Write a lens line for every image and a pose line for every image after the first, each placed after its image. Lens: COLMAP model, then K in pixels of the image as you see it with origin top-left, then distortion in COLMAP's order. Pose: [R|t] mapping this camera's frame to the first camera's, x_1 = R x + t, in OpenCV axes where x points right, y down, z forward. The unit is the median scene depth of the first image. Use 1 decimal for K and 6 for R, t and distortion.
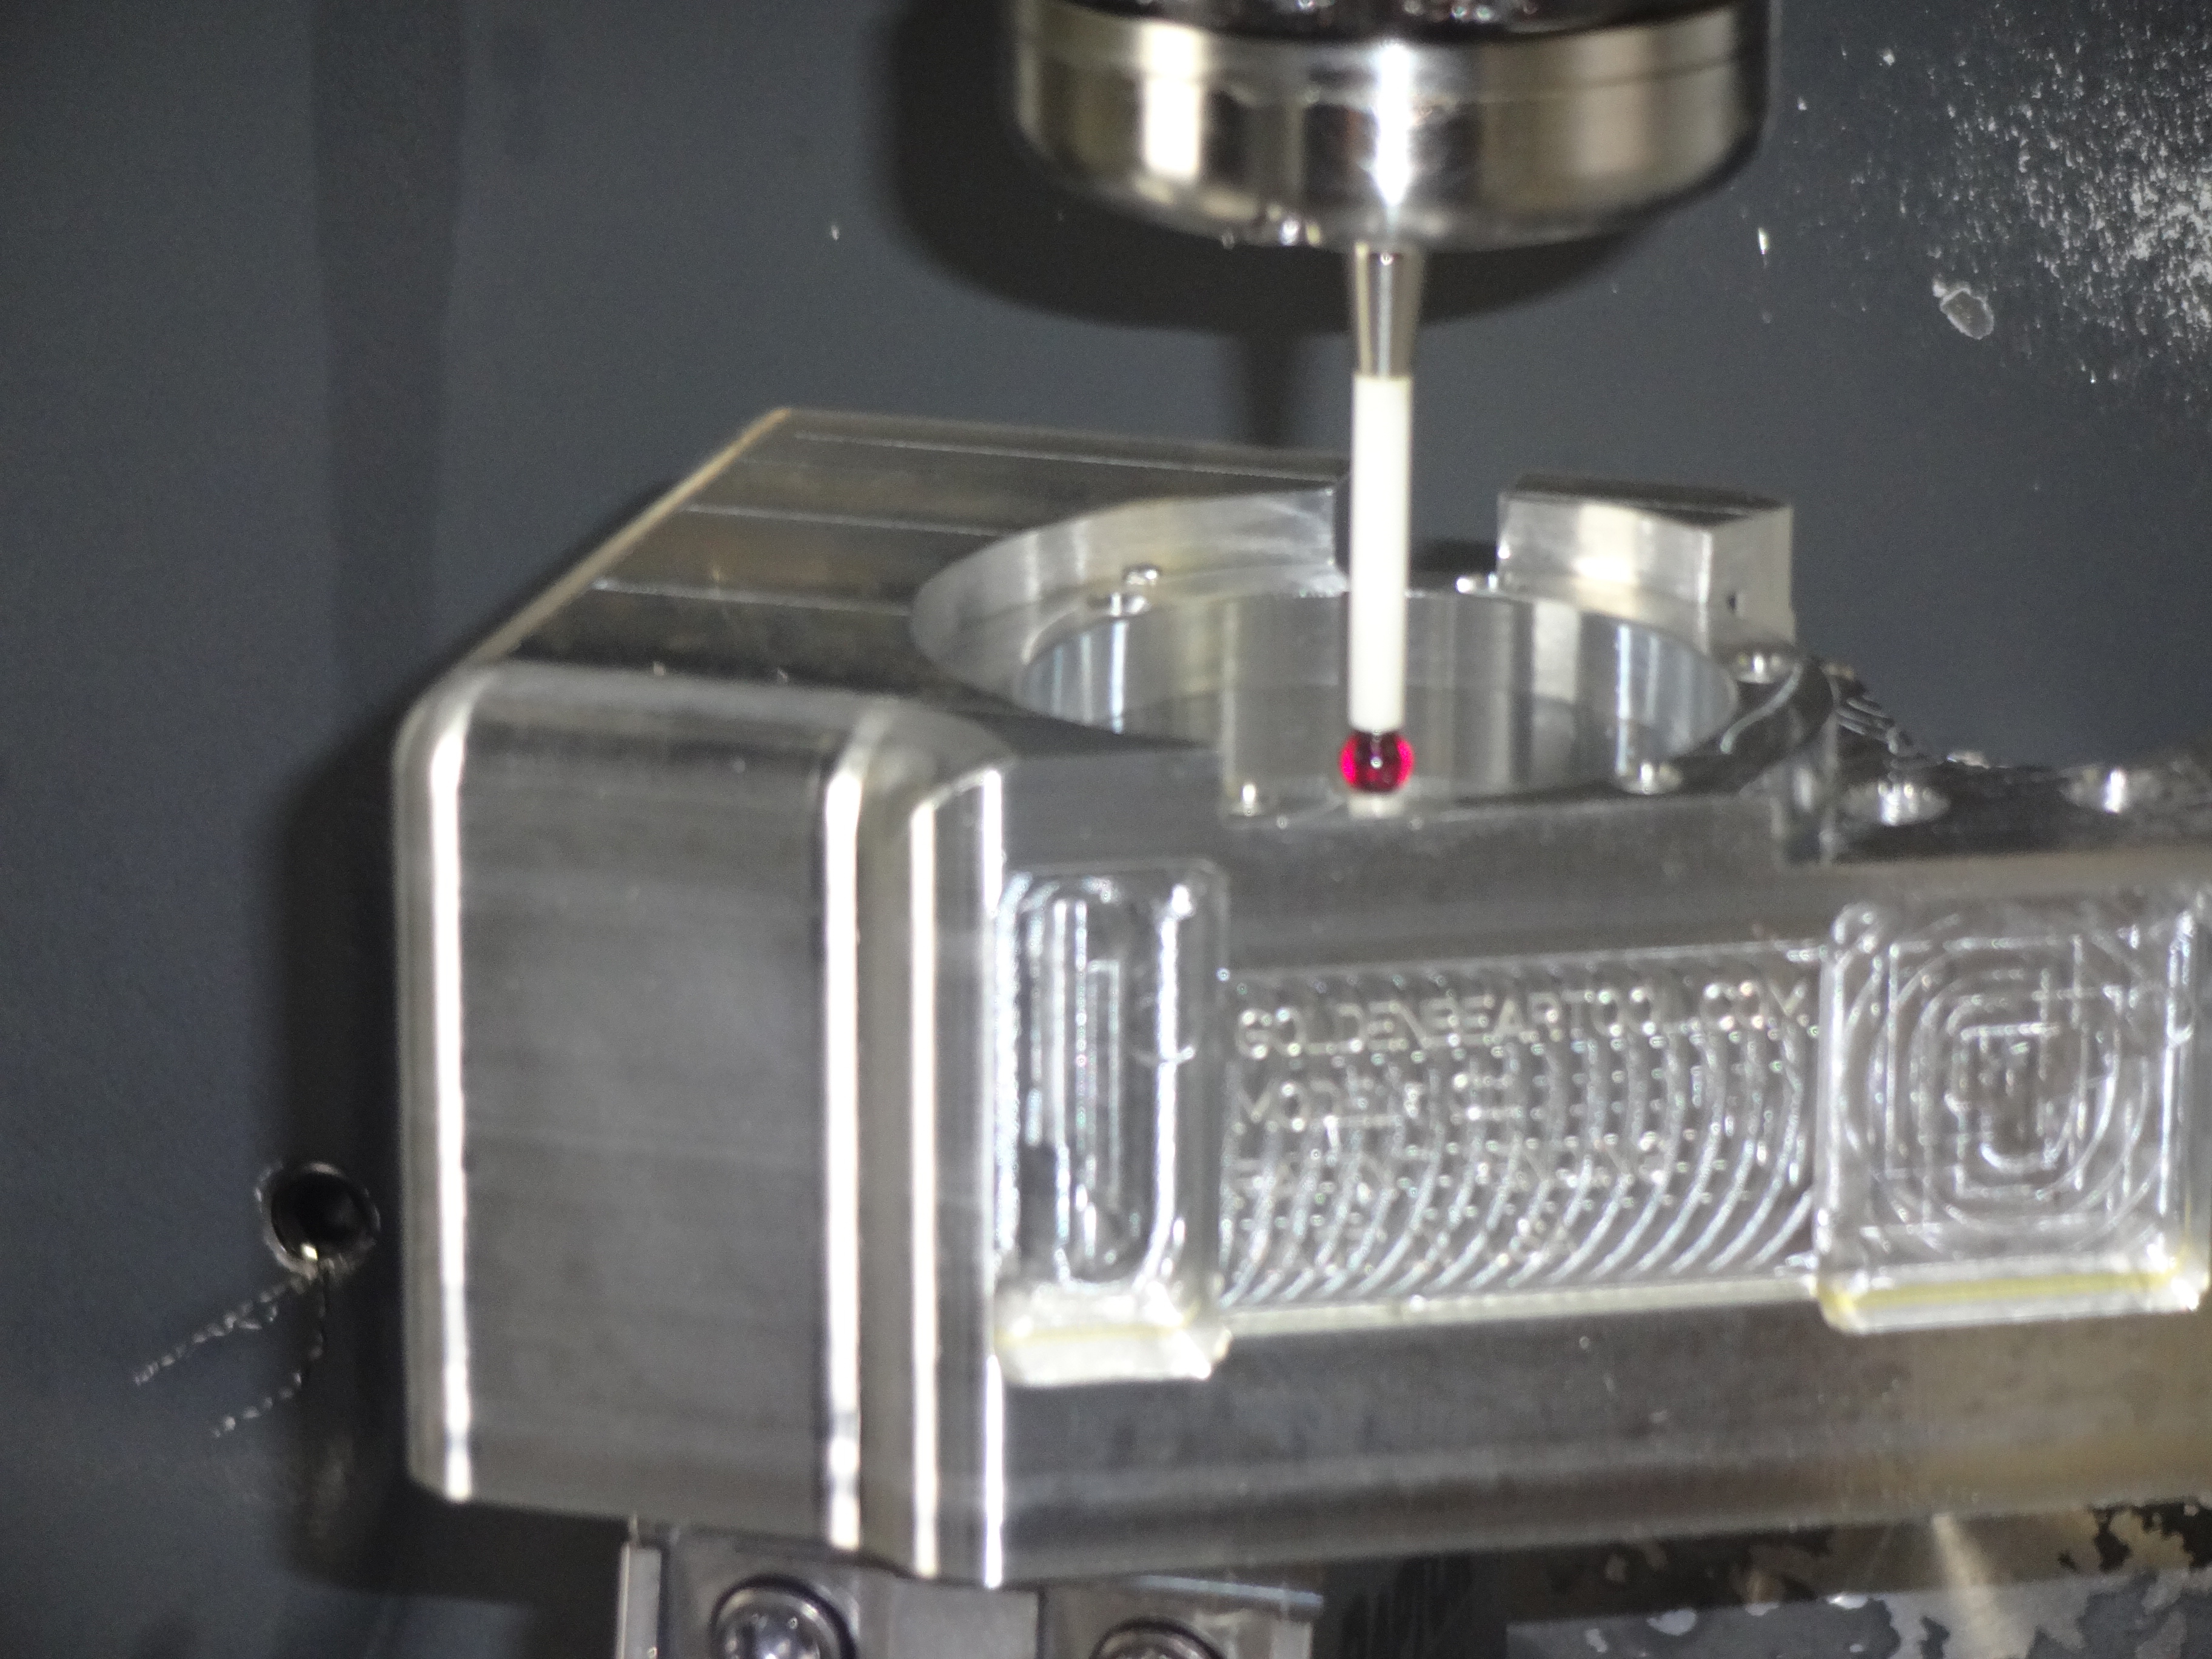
lens RADIAL K [[11823.1, 0, 1106.0], [0, 11823.1, 829.5], [0, 0, 1]] dist [-0.045300, -27.158973]
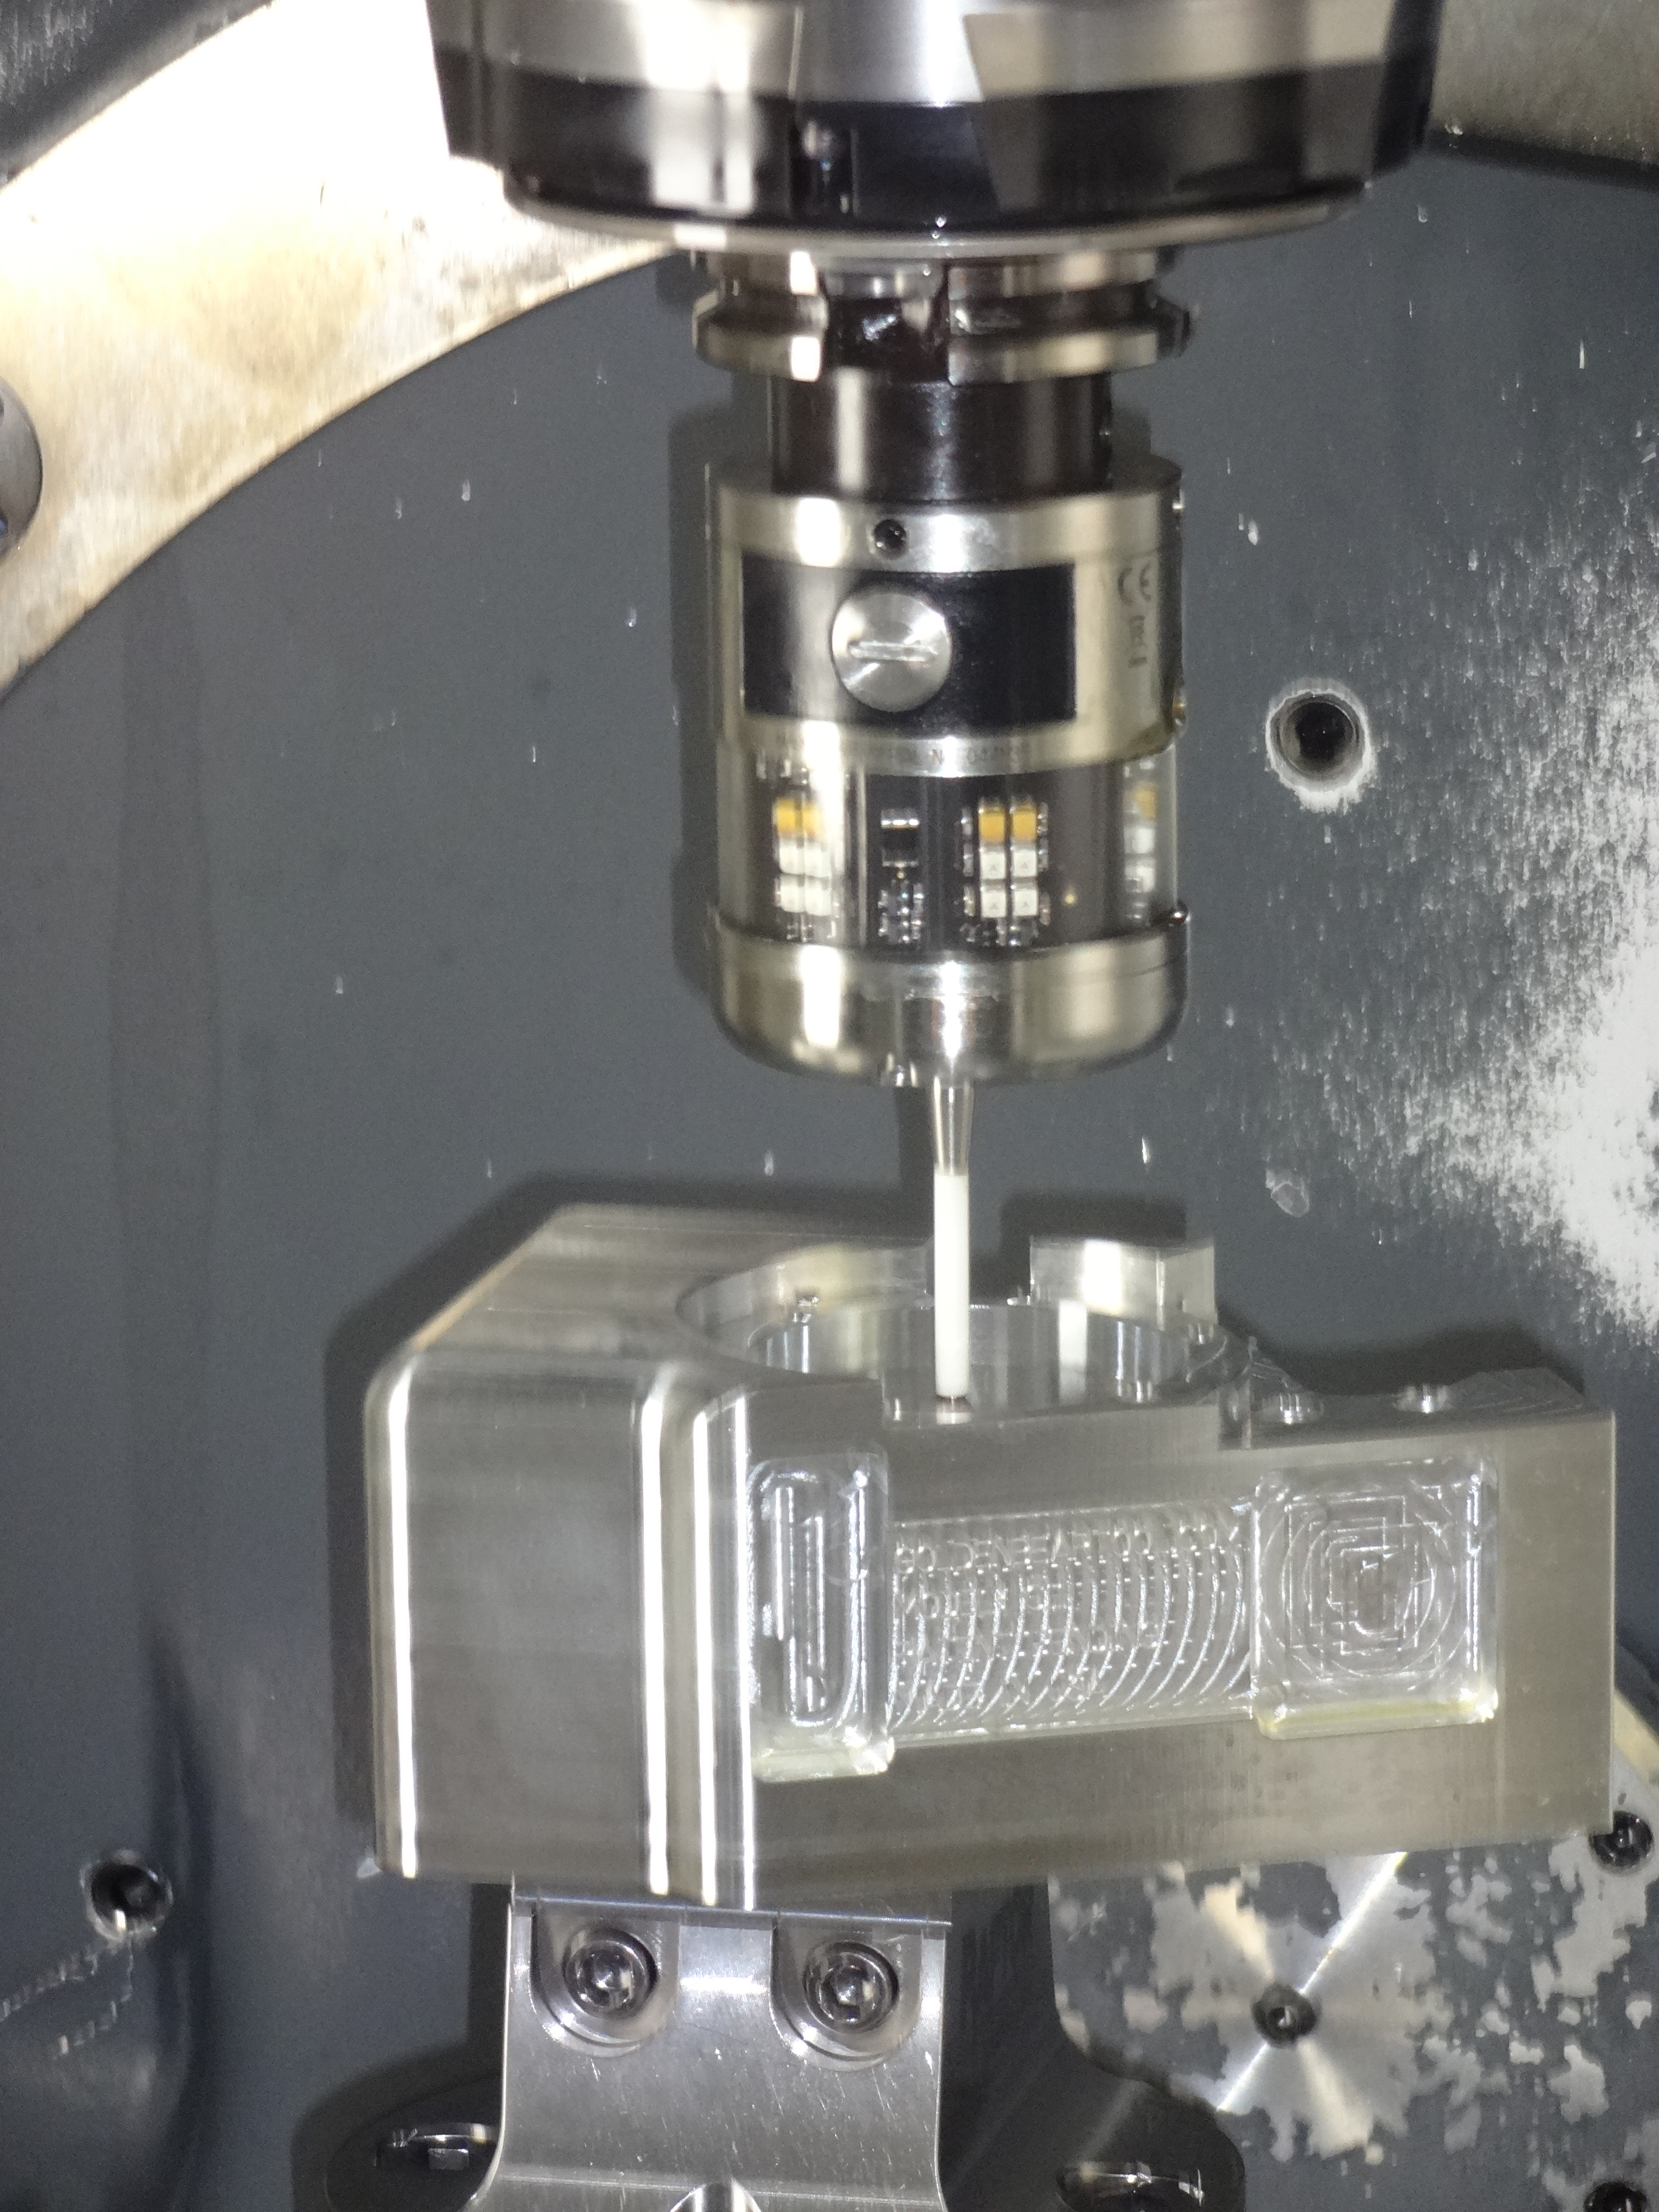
lens RADIAL K [[11823.1, 0, 829.5], [0, 11823.1, 1106.0], [0, 0, 1]] dist [-0.045300, -27.158973]
pose [[0.998512, -0.030453, 0.045245, -0.066301], [0.033998, 0.996235, -0.079753, 0.080808], [-0.042646, 0.081173, 0.995787, -0.593088]]
